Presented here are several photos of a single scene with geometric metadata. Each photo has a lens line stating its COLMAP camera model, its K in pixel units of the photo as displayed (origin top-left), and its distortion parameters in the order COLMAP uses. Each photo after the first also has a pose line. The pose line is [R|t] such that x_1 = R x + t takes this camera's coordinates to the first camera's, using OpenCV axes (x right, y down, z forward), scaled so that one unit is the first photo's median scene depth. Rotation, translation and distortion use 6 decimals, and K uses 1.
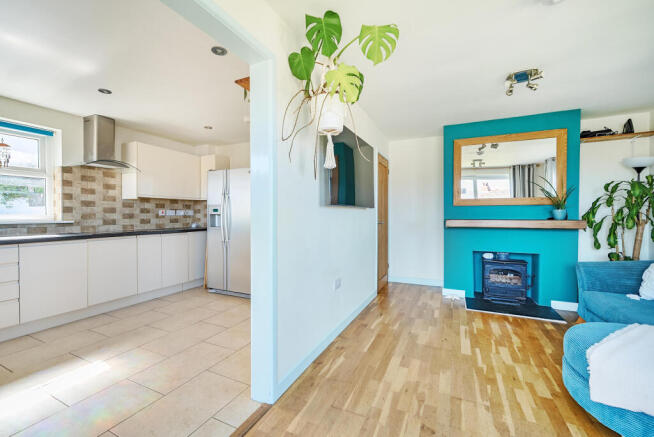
lens RADIAL K [[267.0, 0, 327.0], [0, 267.0, 218.5], [0, 0, 1]] dist [-0.000740, -0.000209]
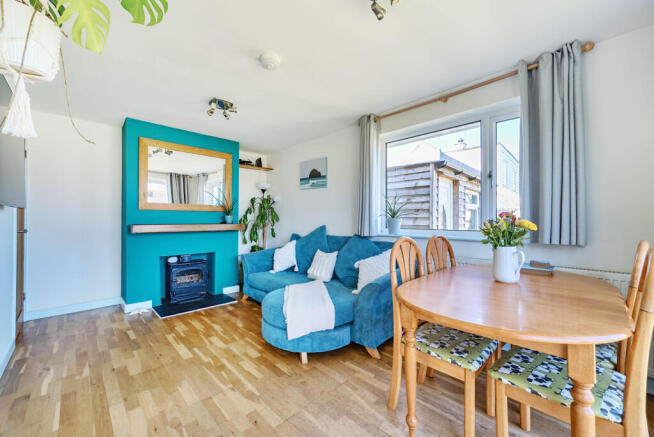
lens RADIAL K [[264.7, 0, 327.0], [0, 264.7, 218.5], [0, 0, 1]] dist [-0.000112, -0.000055]
pose [[0.354212, 0.007594, 0.935134, -0.167453], [0.008991, 0.999893, -0.011525, -0.000779], [-0.935122, 0.012490, 0.354106, 0.111584]]
